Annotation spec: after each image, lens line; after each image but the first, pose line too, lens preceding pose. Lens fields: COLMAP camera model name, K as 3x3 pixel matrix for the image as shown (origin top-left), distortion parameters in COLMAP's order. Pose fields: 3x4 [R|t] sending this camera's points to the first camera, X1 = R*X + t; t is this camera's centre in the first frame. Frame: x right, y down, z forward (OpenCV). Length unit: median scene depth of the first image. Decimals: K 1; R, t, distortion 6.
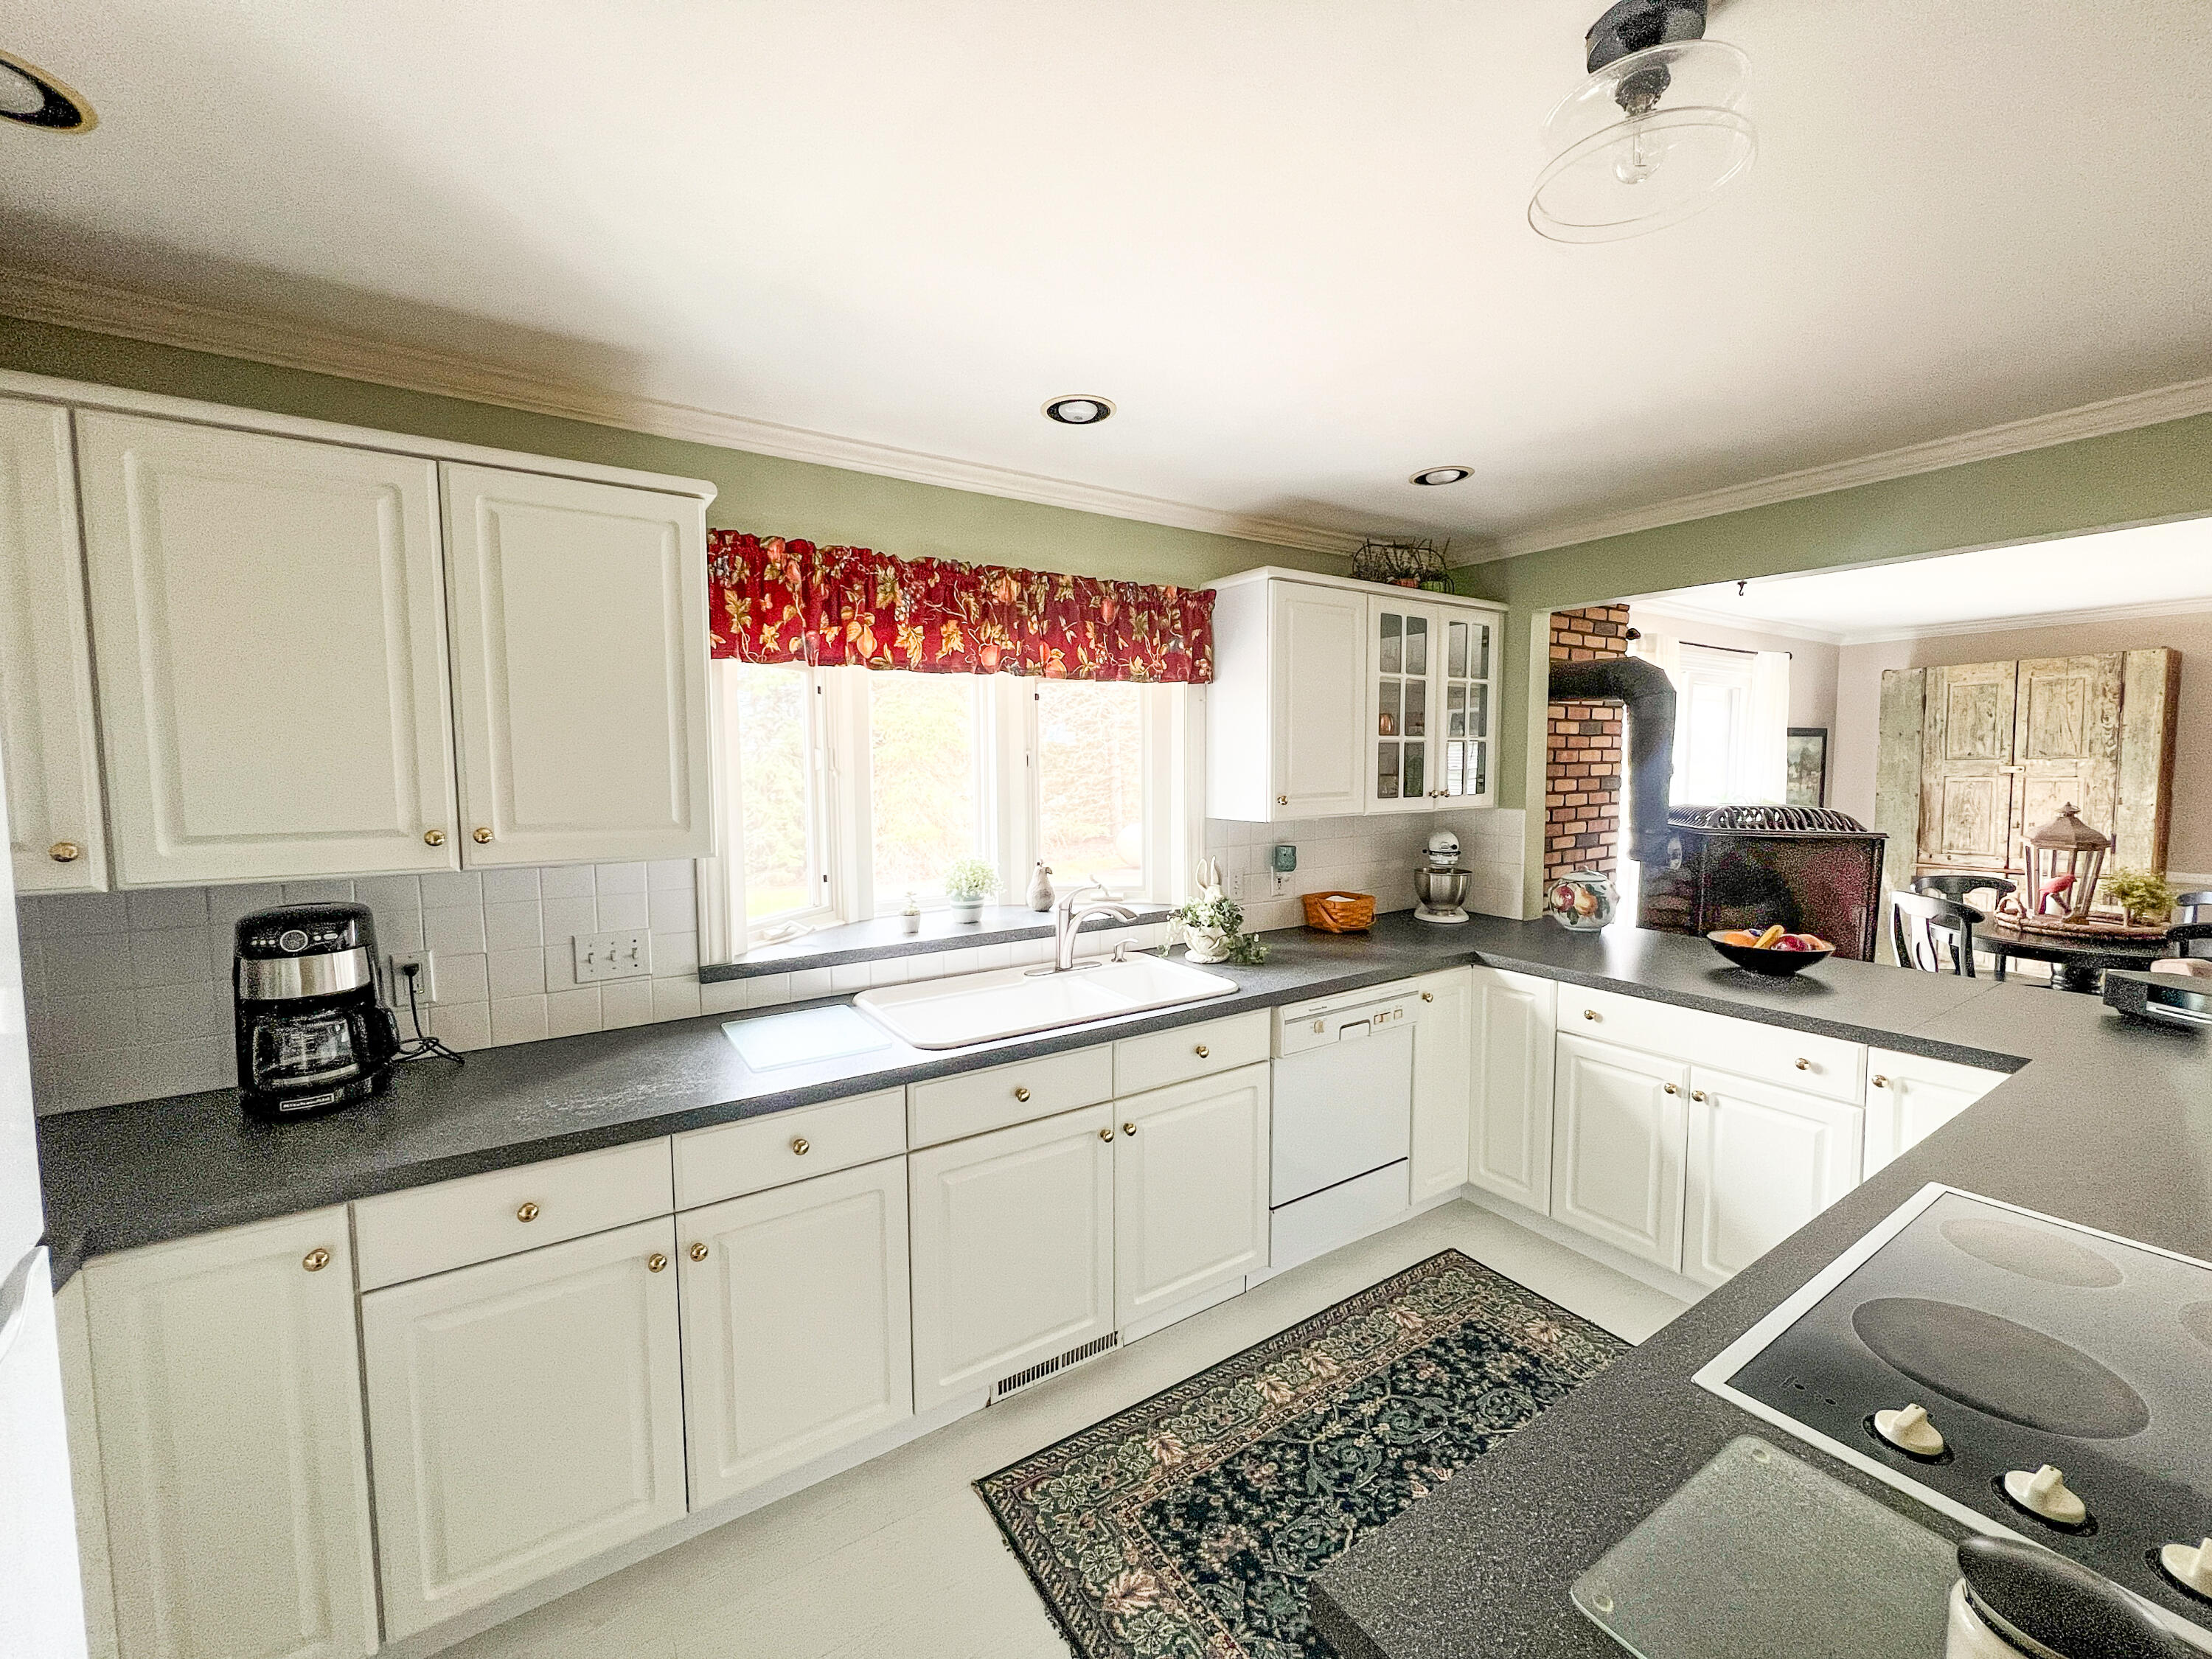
lens RADIAL K [[889.8, 0, 1109.2], [0, 889.8, 832.3], [0, 0, 1]] dist [-0.003063, 0.000117]
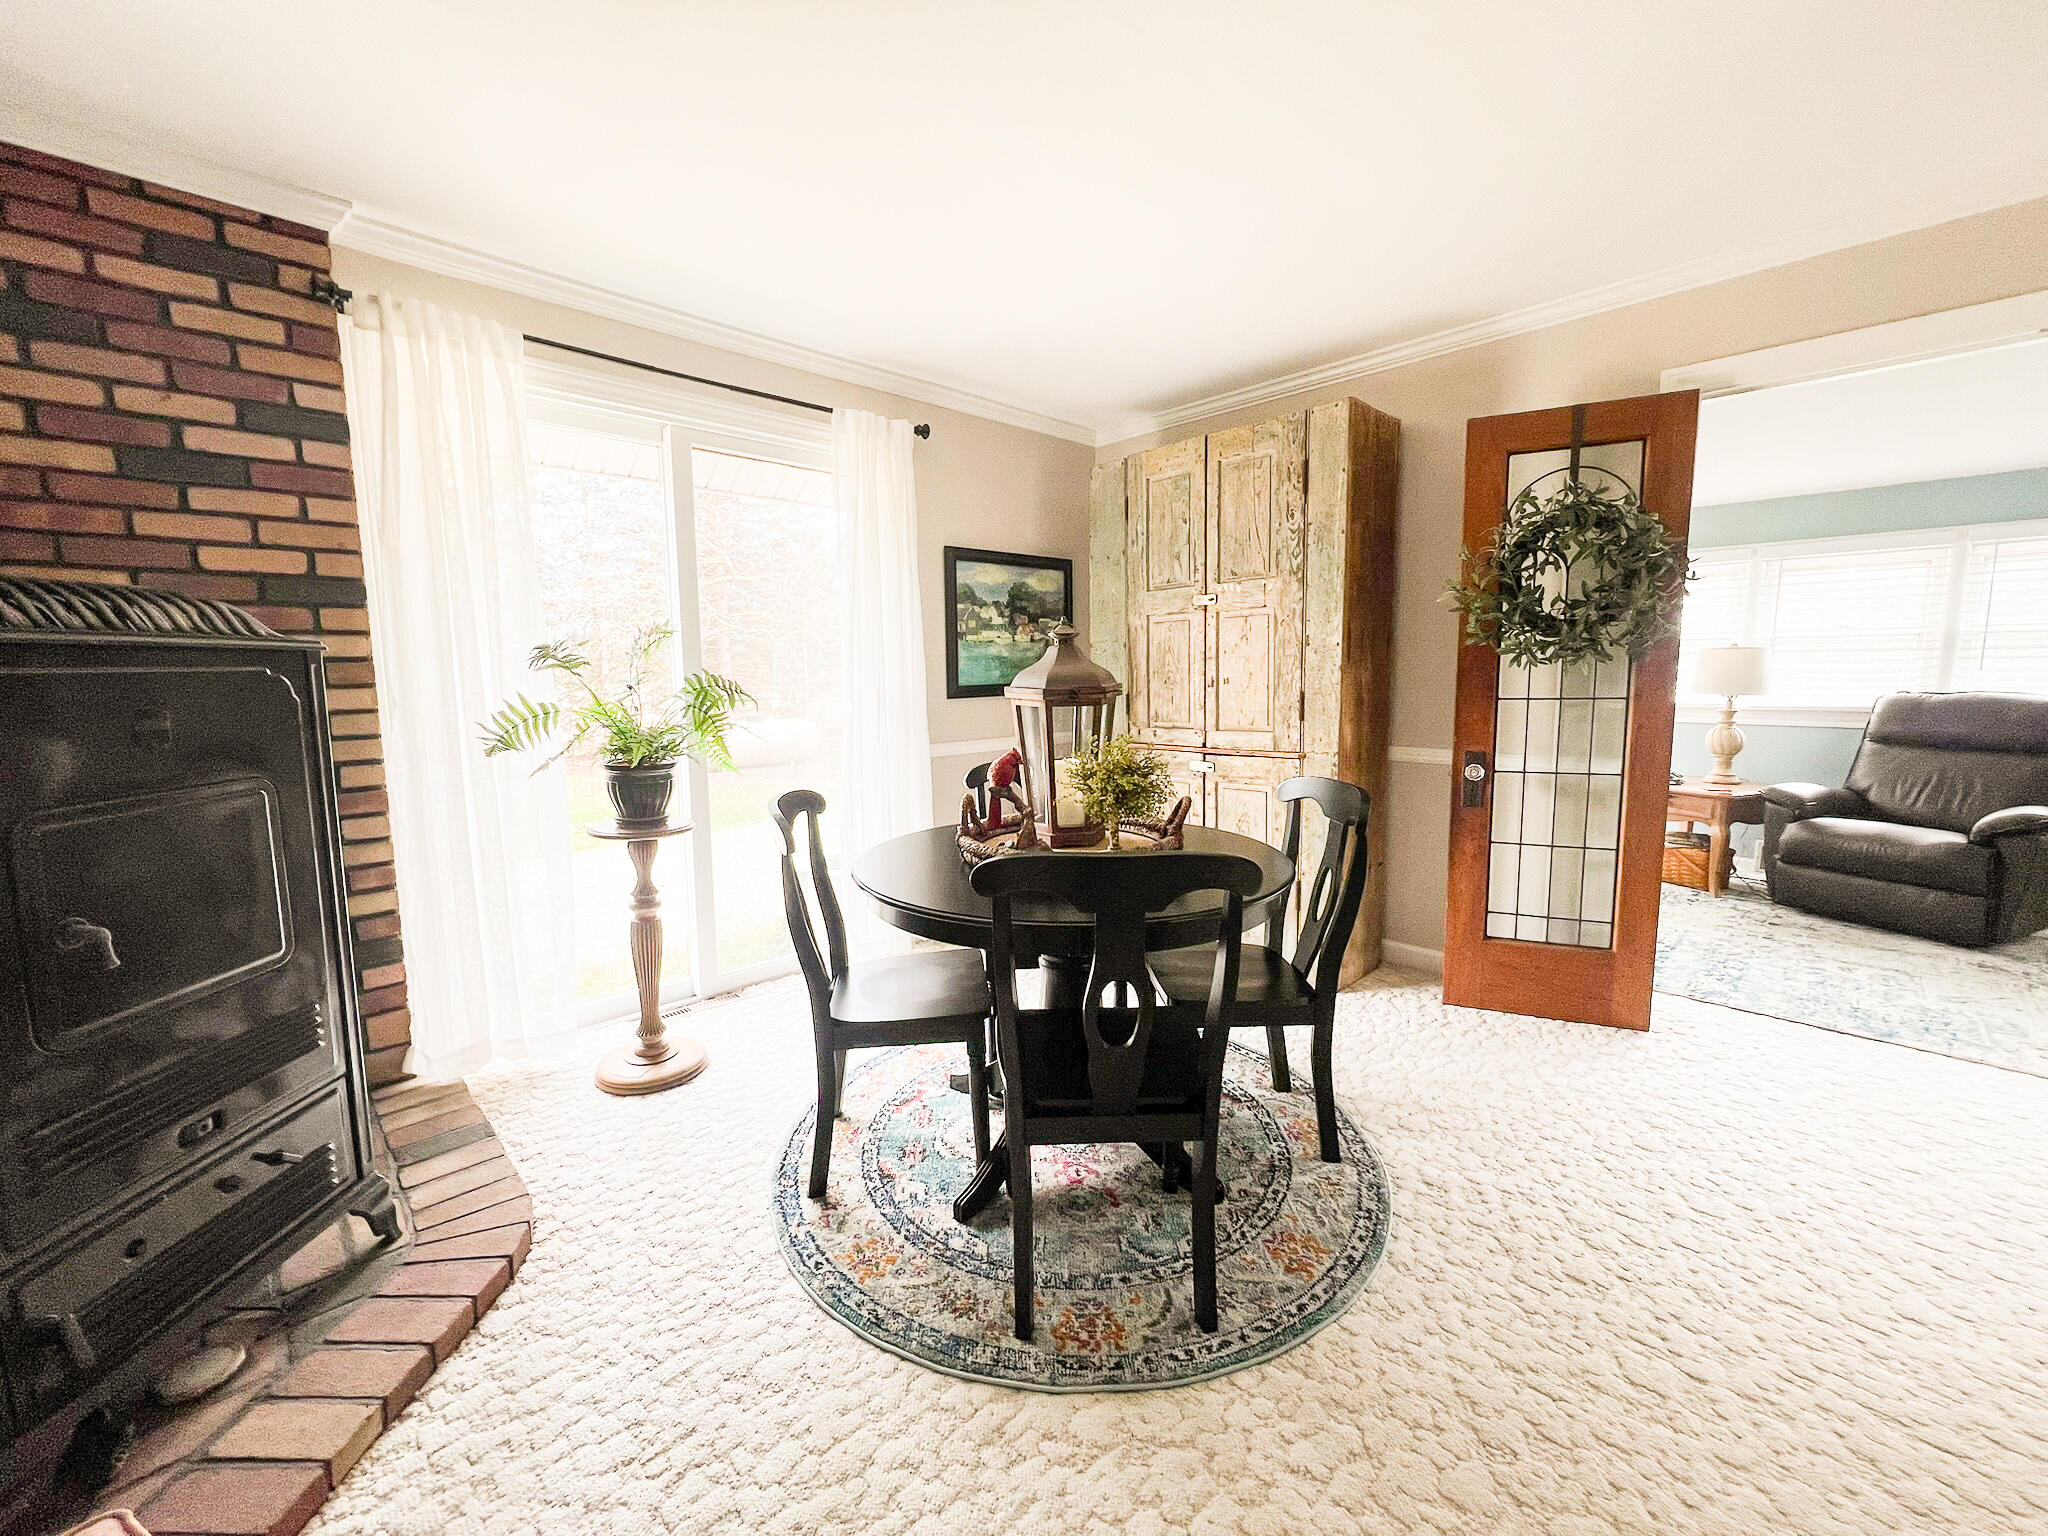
lens RADIAL K [[823.8, 0, 1027.7], [0, 823.8, 775.3], [0, 0, 1]] dist [-0.003063, 0.000117]
pose [[0.984594, -0.024287, 0.173161, 0.797953], [0.016198, 0.998717, 0.047978, 0.031460], [-0.174104, -0.044434, 0.983724, 0.411537]]
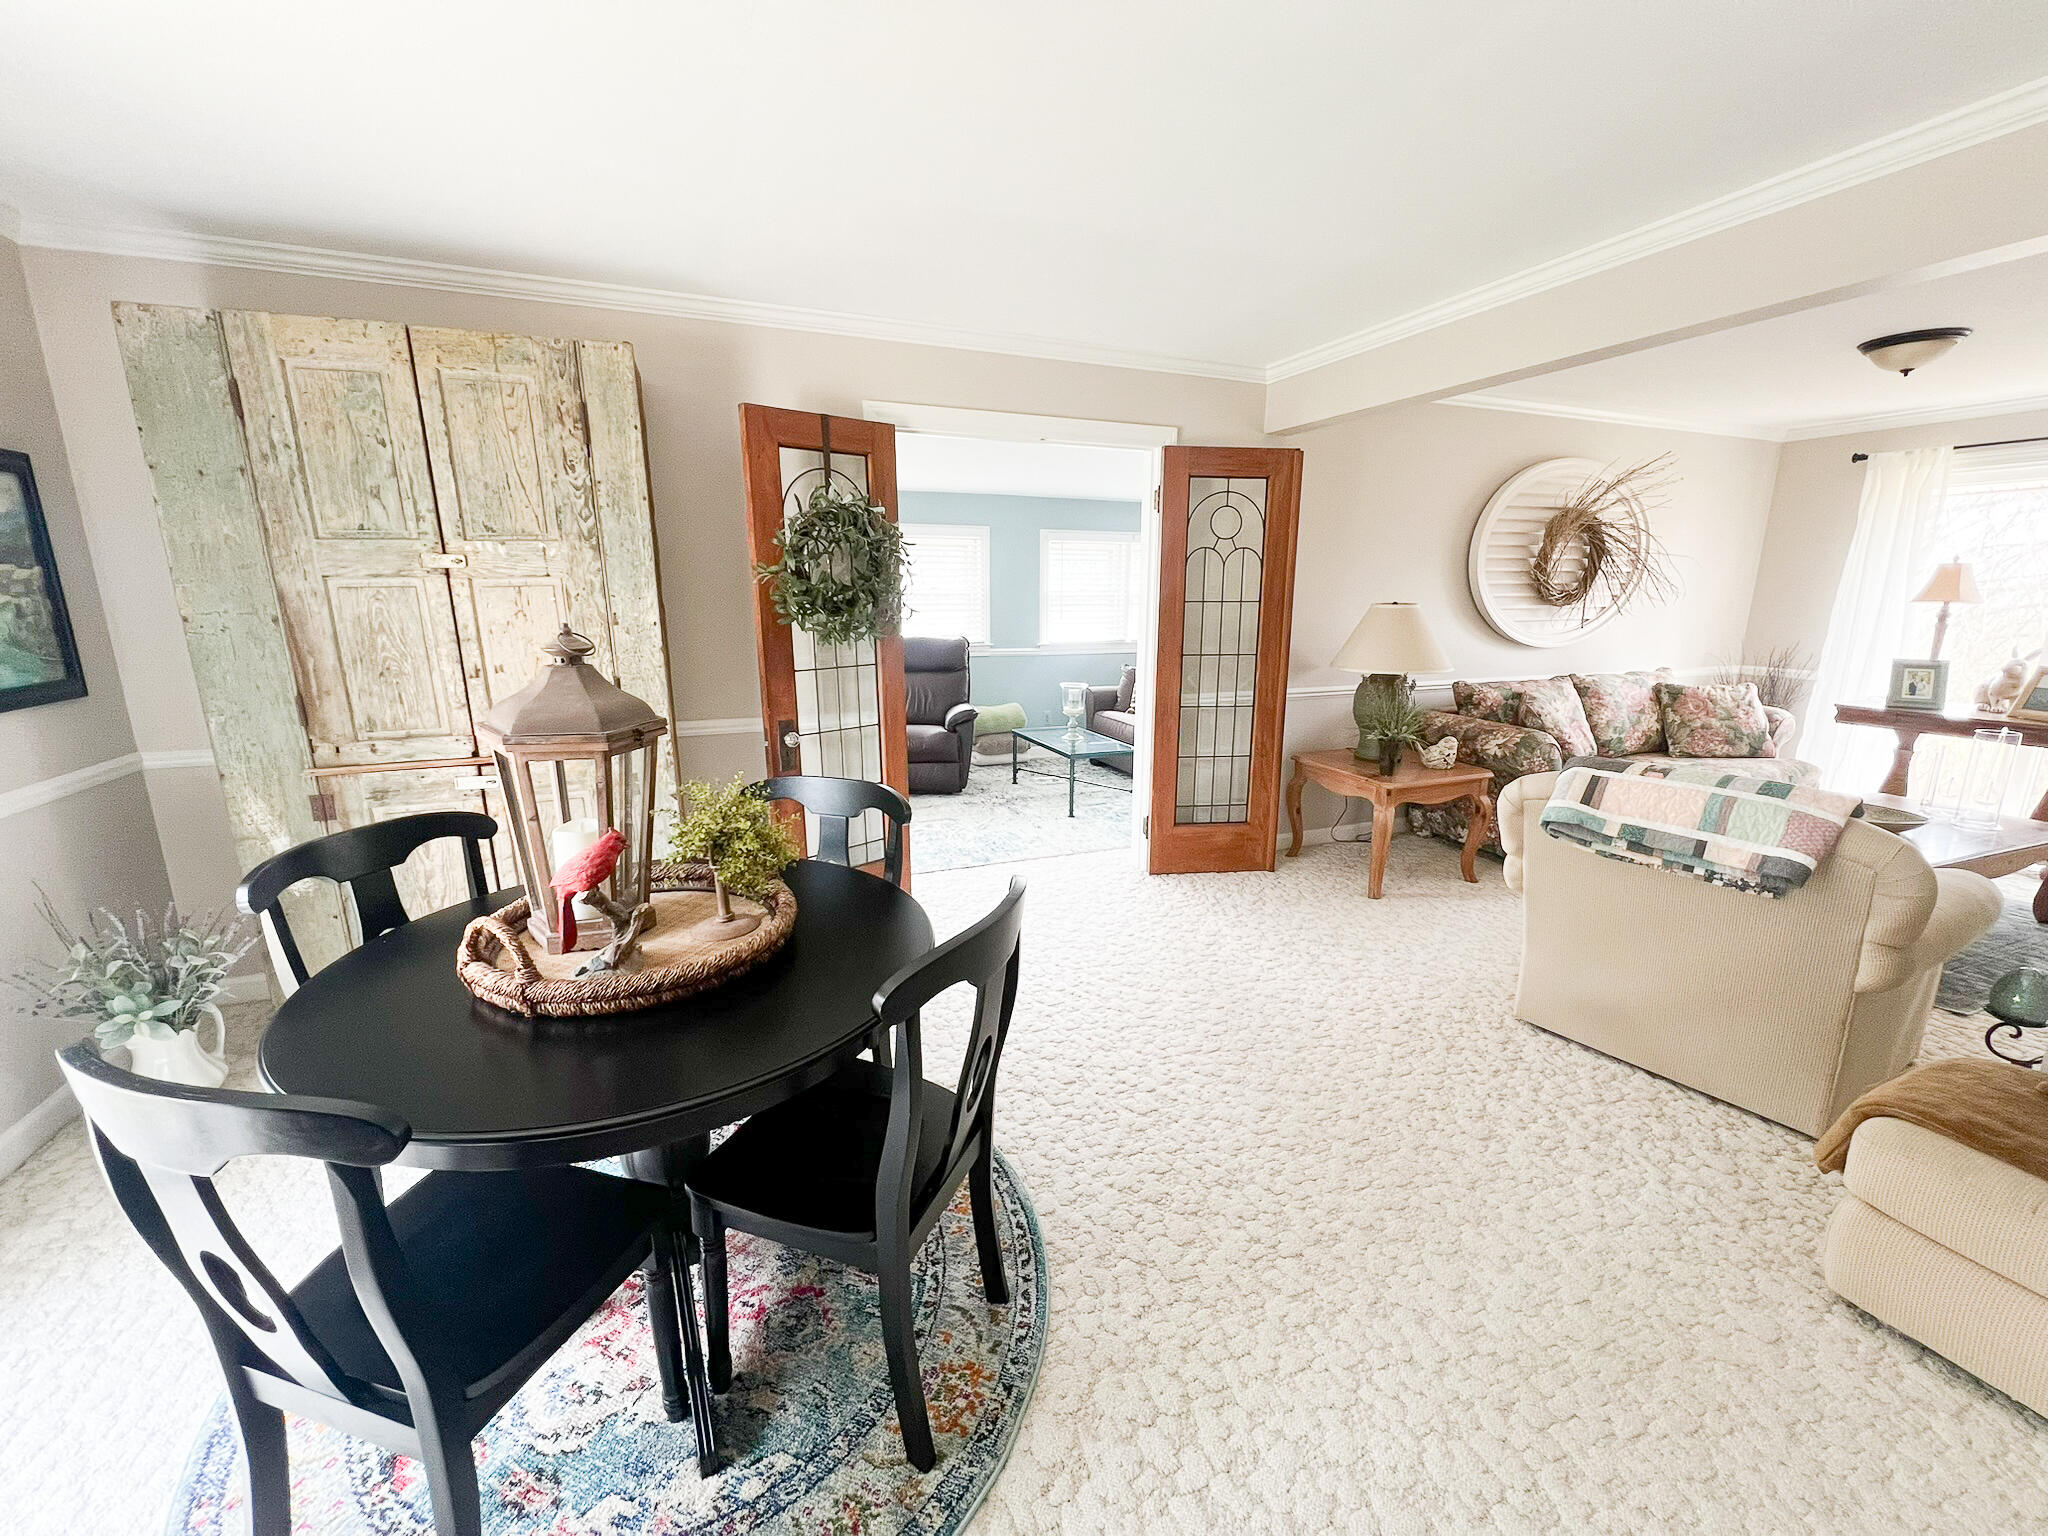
lens RADIAL K [[821.6, 0, 1024.9], [0, 821.6, 771.7], [0, 0, 1]] dist [-0.003297, 0.000182]
pose [[0.200847, -0.206694, 0.957569, 0.637530], [0.073721, 0.977905, 0.195621, -0.021963], [-0.976845, 0.031303, 0.211647, 0.606732]]
